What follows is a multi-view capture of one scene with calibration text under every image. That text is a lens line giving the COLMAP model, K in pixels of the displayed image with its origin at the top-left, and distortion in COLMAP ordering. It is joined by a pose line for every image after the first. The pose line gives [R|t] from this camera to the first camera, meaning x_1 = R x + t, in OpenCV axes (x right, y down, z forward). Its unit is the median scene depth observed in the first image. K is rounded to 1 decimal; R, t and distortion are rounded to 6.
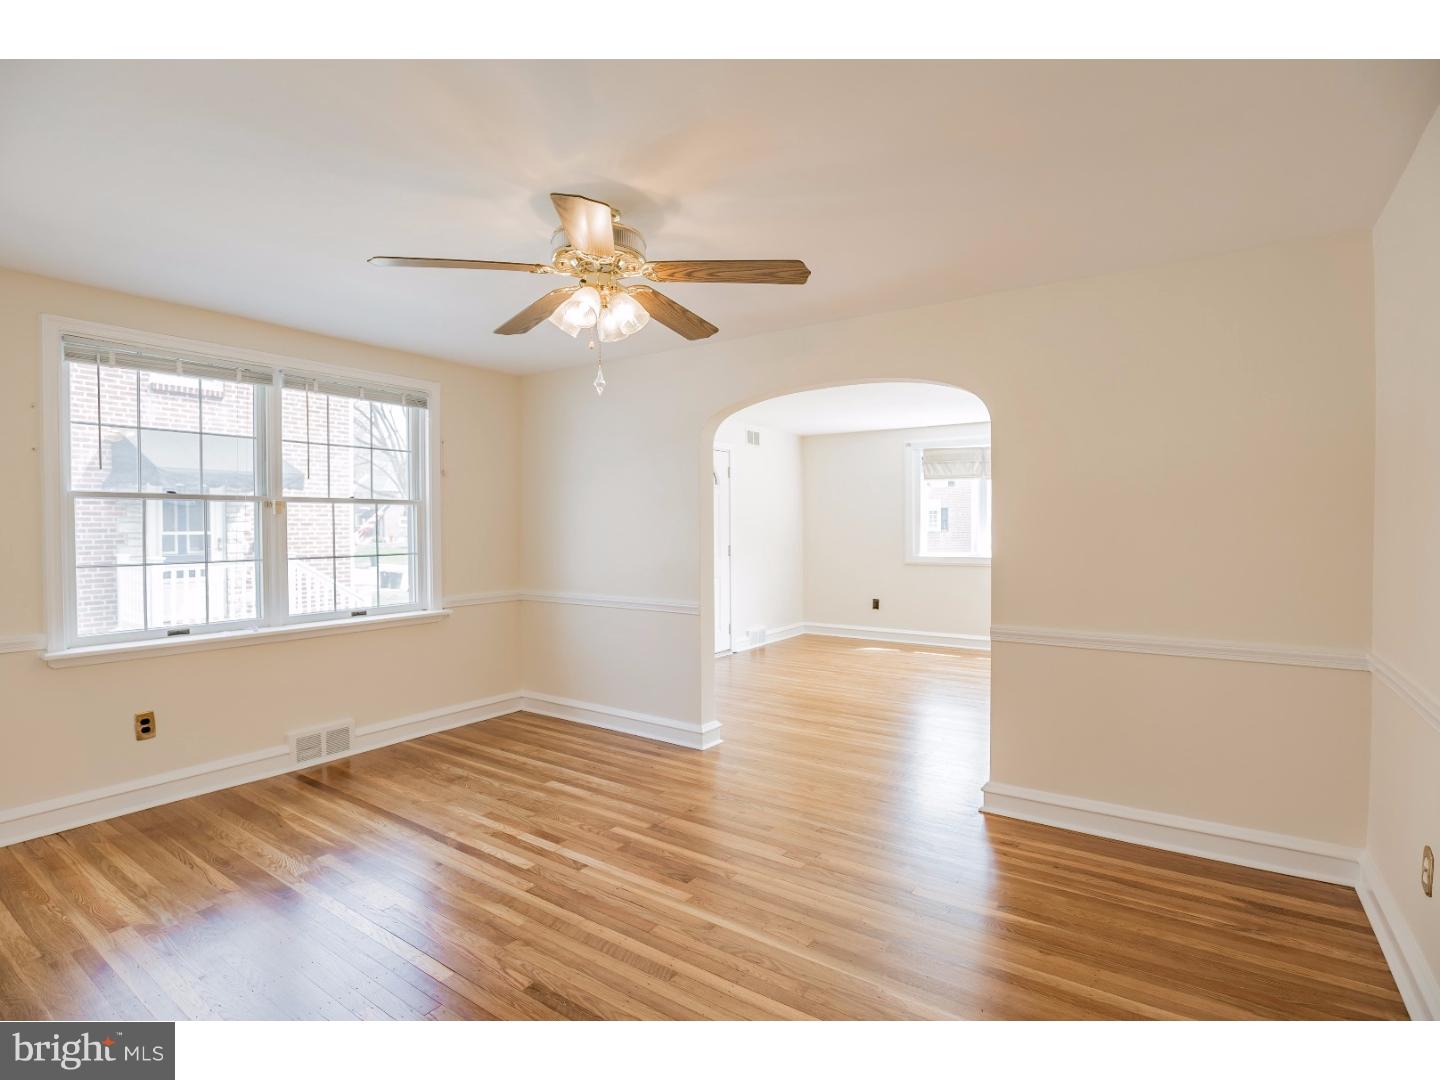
lens RADIAL K [[671.8, 0, 715.0], [0, 671.8, 534.7], [0, 0, 1]] dist [-0.021462, 0.000287]
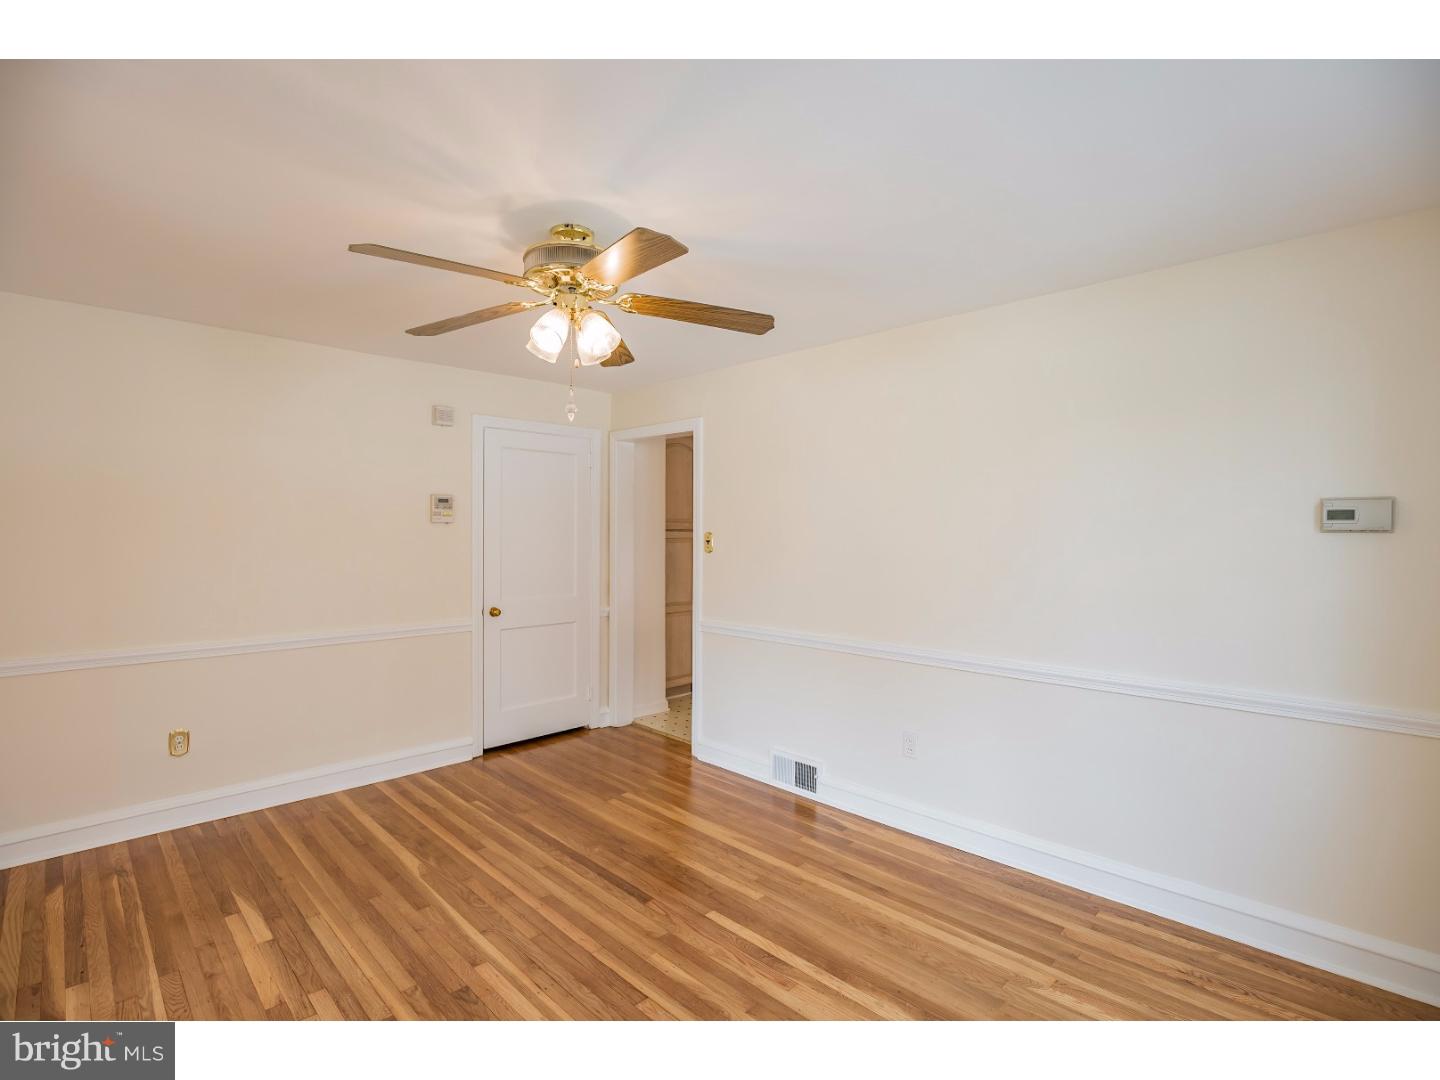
lens RADIAL K [[671.8, 0, 715.0], [0, 671.8, 534.7], [0, 0, 1]] dist [-0.021462, 0.000287]
pose [[-0.981873, 0.005226, 0.189466, -0.590848], [0.007070, 0.999934, 0.009059, -0.070325], [-0.189406, 0.010234, -0.981846, 2.014883]]
